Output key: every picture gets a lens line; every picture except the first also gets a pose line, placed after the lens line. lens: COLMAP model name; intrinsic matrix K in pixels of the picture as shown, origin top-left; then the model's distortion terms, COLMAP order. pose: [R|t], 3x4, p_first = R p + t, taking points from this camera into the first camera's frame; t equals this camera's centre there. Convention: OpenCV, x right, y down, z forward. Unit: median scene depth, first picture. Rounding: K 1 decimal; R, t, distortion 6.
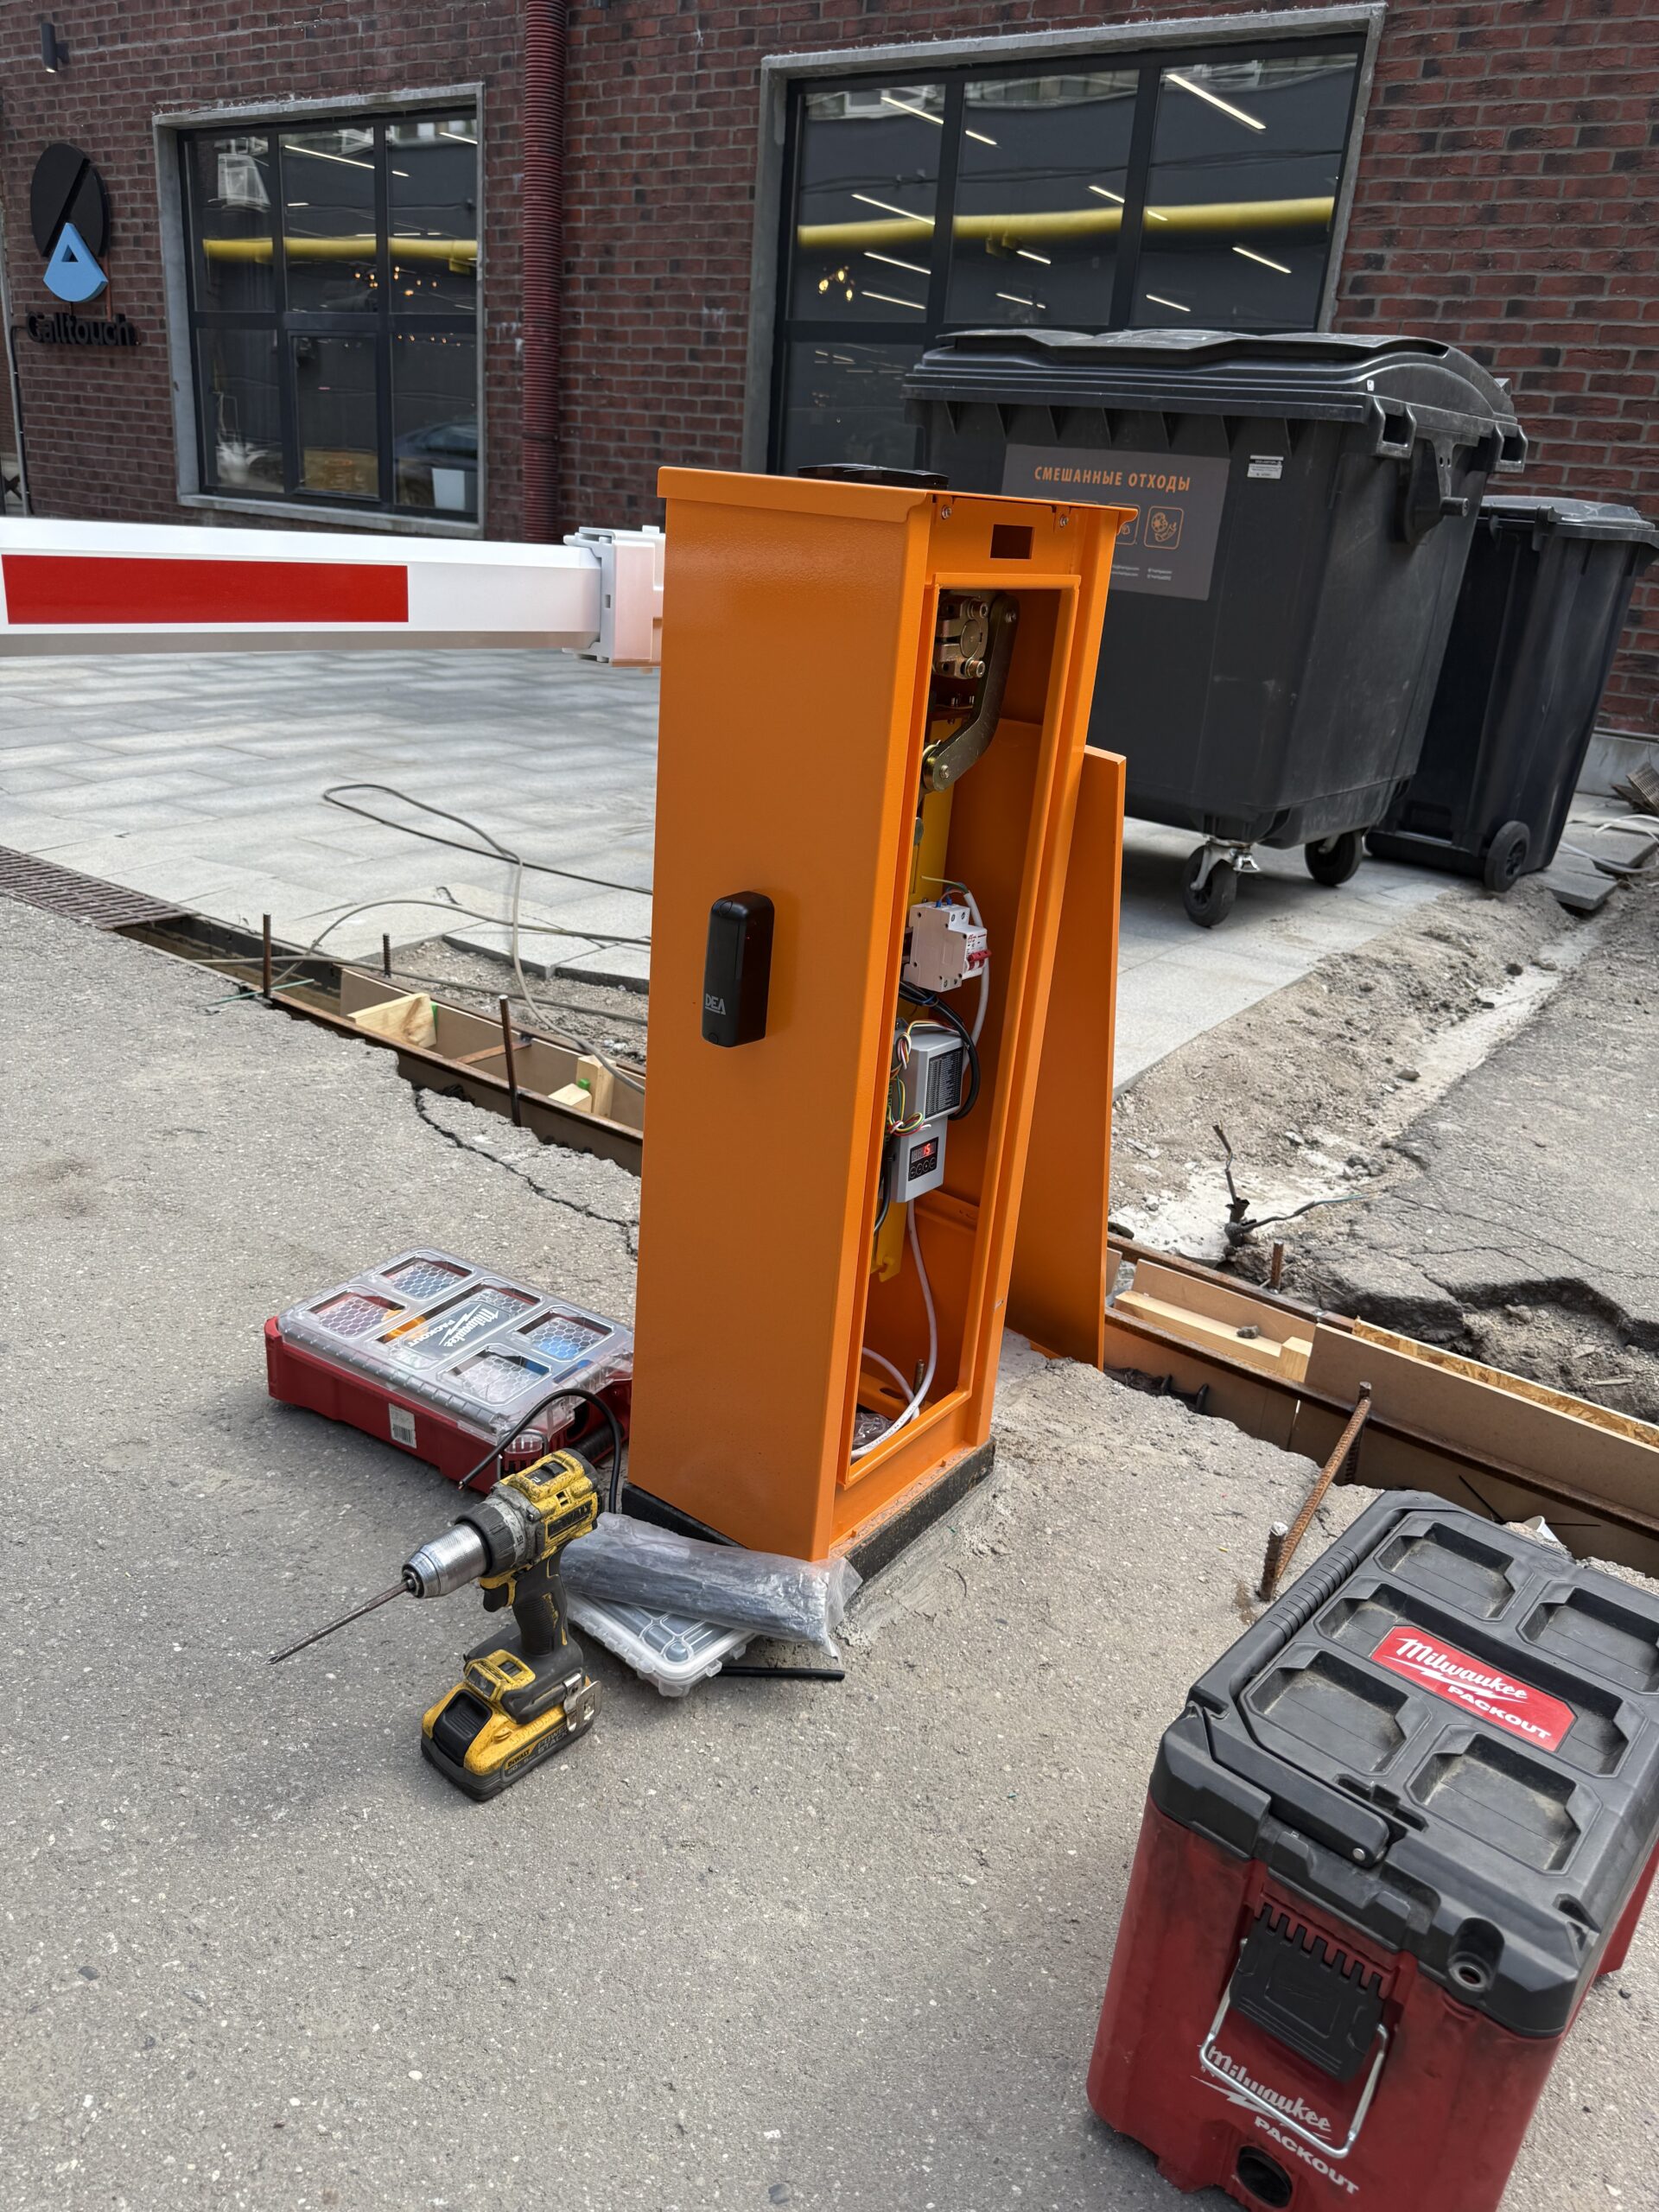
lens RADIAL K [[1596.4, 0, 839.7], [0, 1596.4, 1106.1], [0, 0, 1]] dist [0.010856, -0.016405]
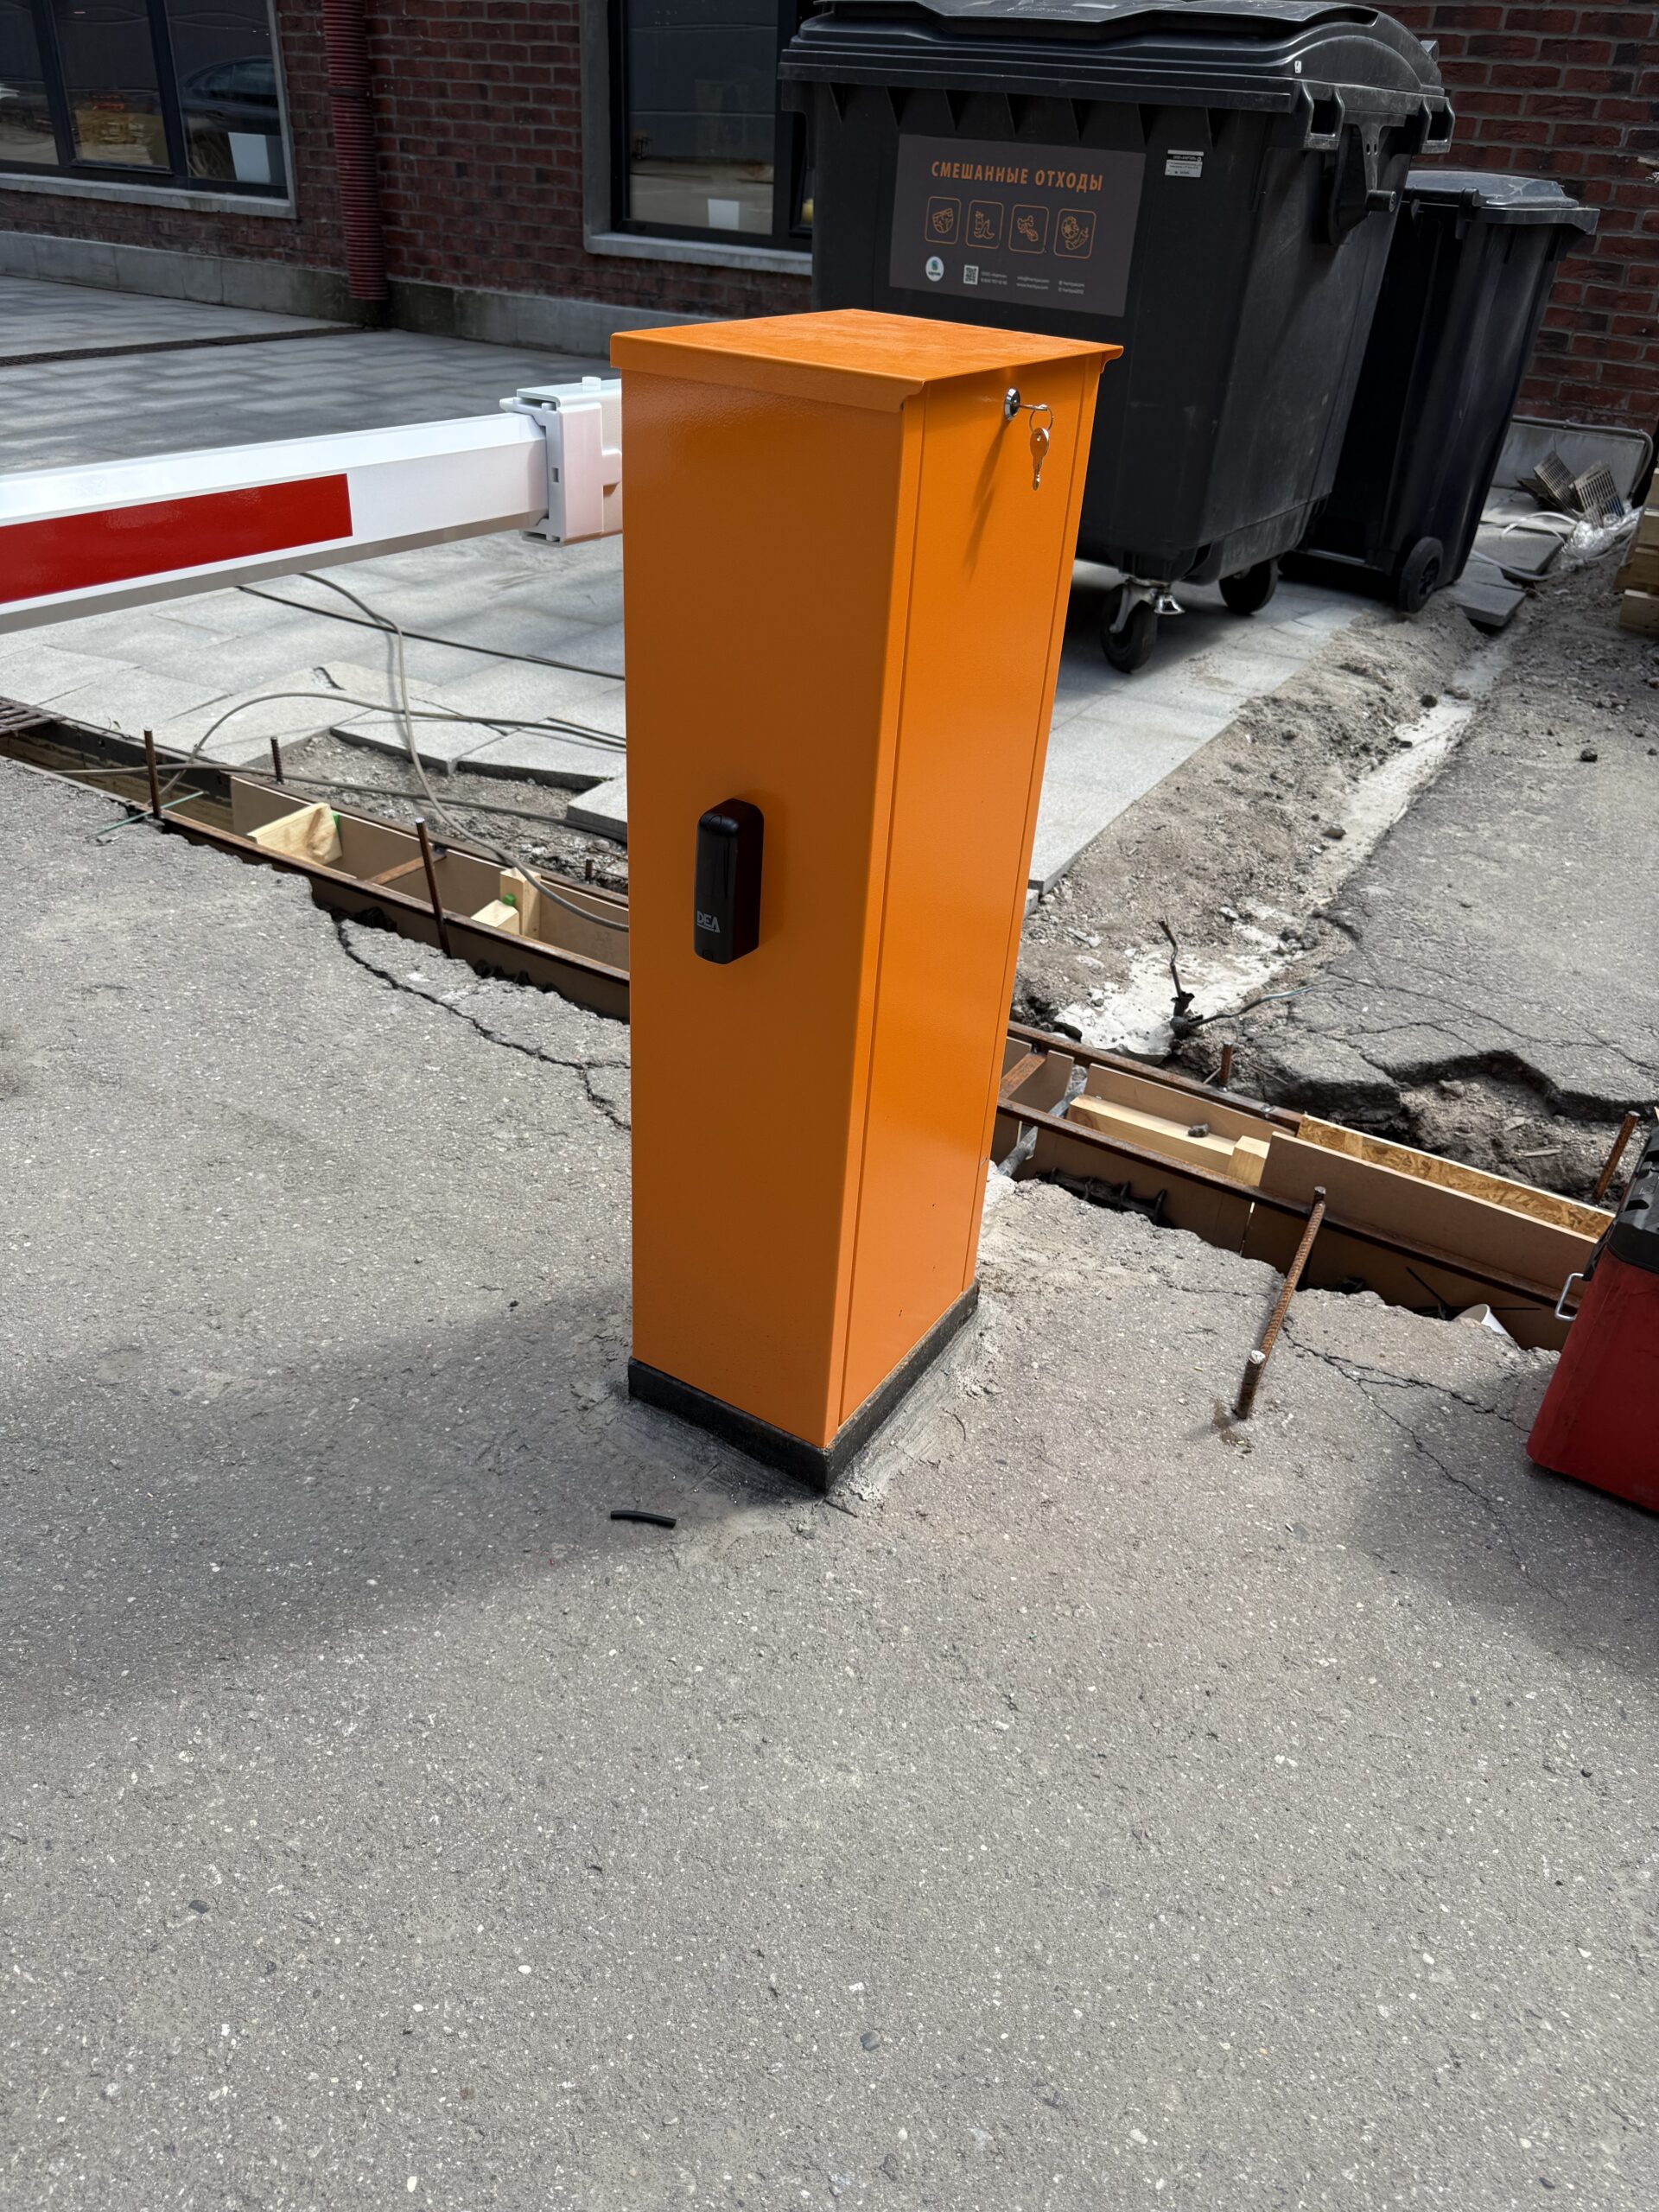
lens RADIAL K [[1596.4, 0, 844.2], [0, 1596.4, 1121.4], [0, 0, 1]] dist [0.010856, -0.016405]
pose [[0.995667, -0.064900, 0.066595, -0.034230], [0.050779, 0.979429, 0.195295, -0.064961], [-0.077899, -0.191068, 0.978481, 0.012073]]
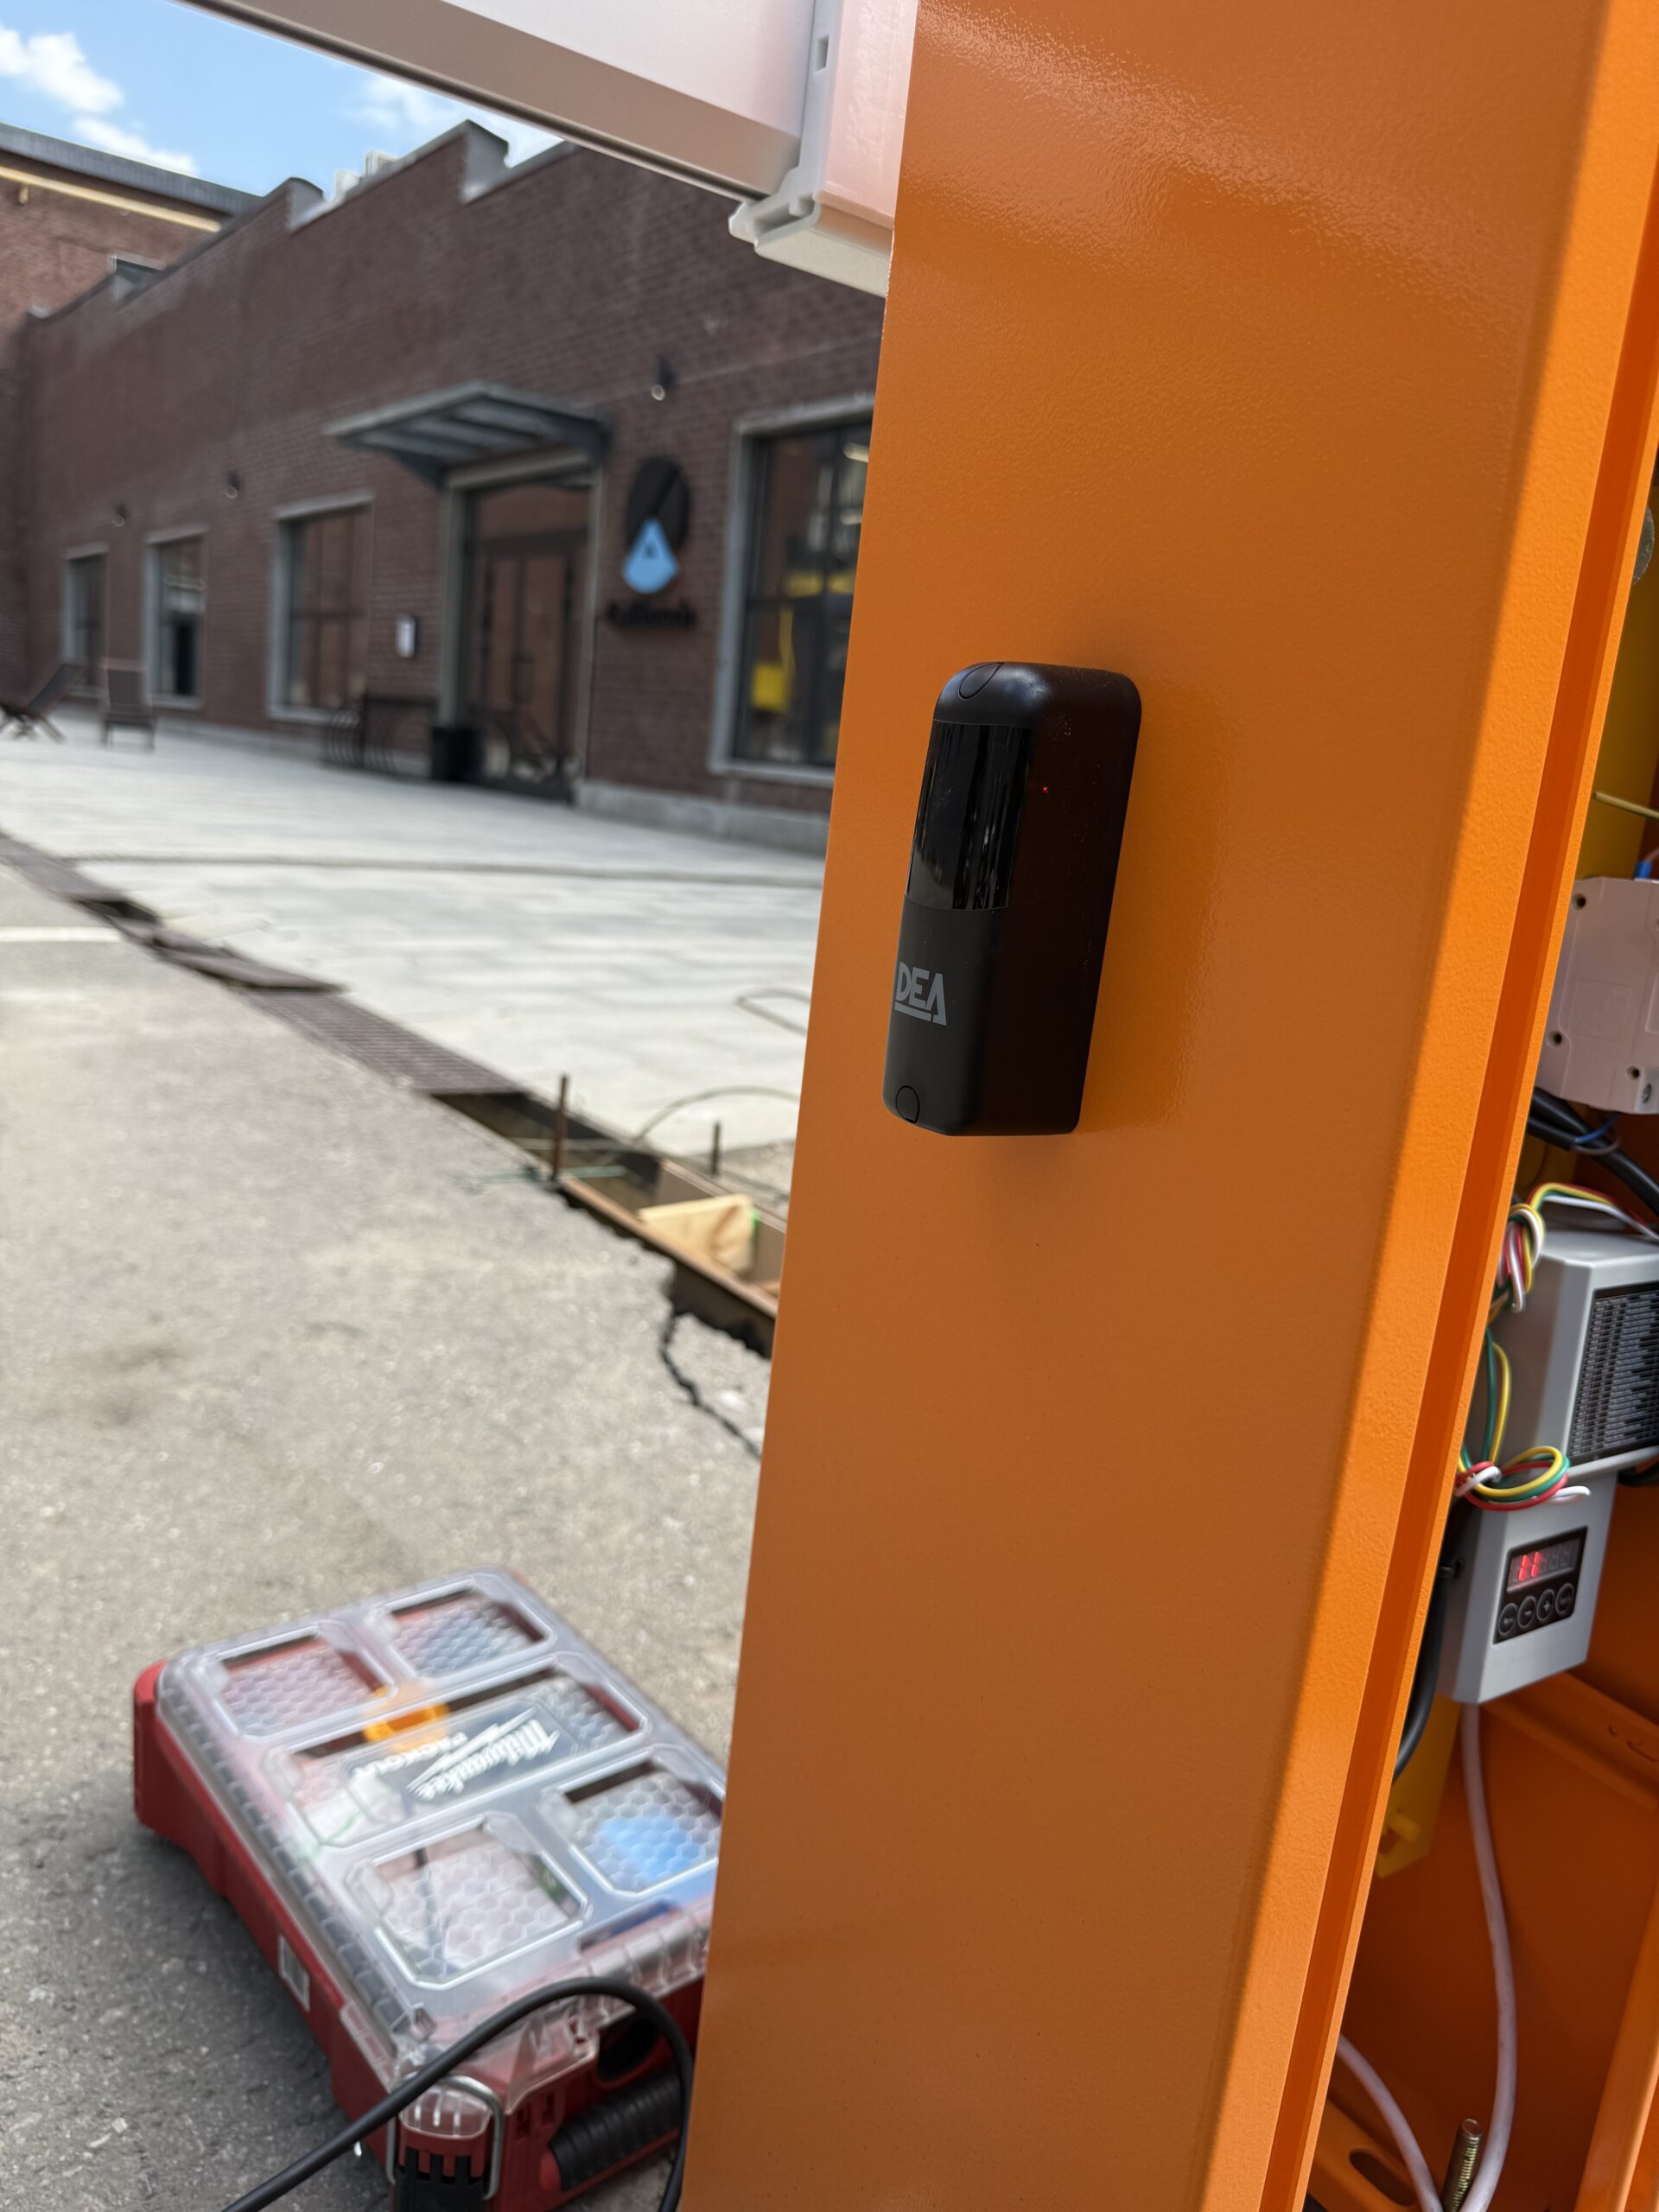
lens RADIAL K [[1596.4, 0, 824.1], [0, 1596.4, 1096.4], [0, 0, 1]] dist [0.010856, -0.016405]
pose [[0.946913, 0.081168, -0.311075, 0.002688], [-0.139795, 0.975293, -0.171055, 0.005870], [0.289505, 0.205461, 0.934865, 0.352879]]
